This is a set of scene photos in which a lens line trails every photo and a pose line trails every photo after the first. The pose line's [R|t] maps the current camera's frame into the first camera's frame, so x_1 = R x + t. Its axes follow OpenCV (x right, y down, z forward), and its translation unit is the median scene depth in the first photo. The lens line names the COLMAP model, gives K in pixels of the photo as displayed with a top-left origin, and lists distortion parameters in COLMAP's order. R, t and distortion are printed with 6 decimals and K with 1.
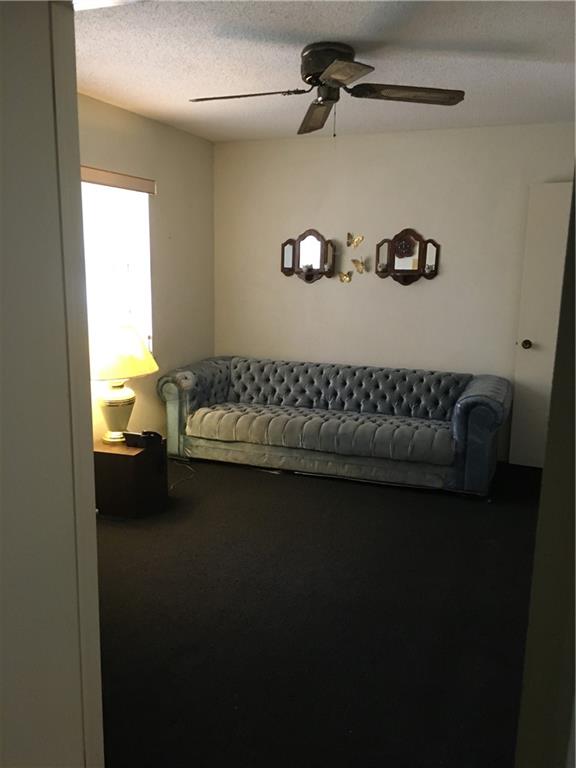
lens RADIAL K [[662.2, 0, 287.2], [0, 662.2, 384.6], [0, 0, 1]] dist [0.064655, -0.006219]
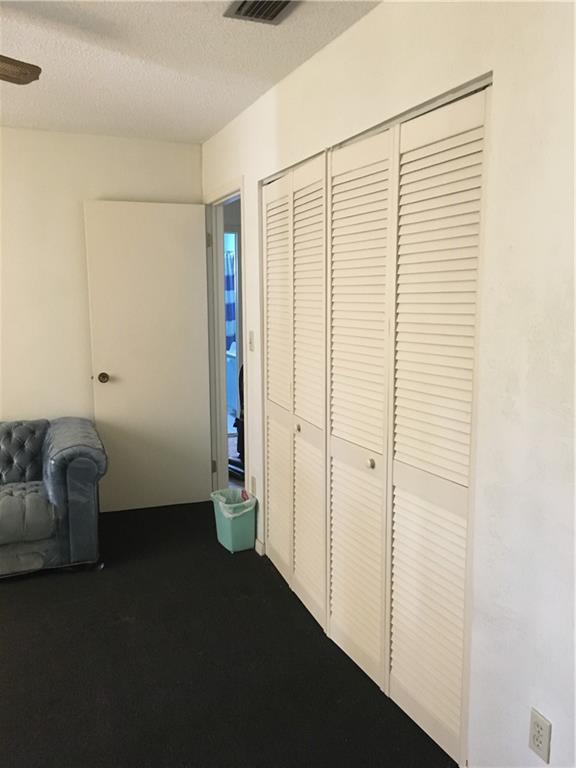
lens RADIAL K [[662.2, 0, 287.8], [0, 662.2, 384.5], [0, 0, 1]] dist [0.064655, -0.006219]
pose [[0.733622, -0.110842, 0.670457, -0.067142], [0.133524, 0.990887, 0.017713, -0.038019], [-0.666311, 0.076527, 0.741737, 0.193250]]
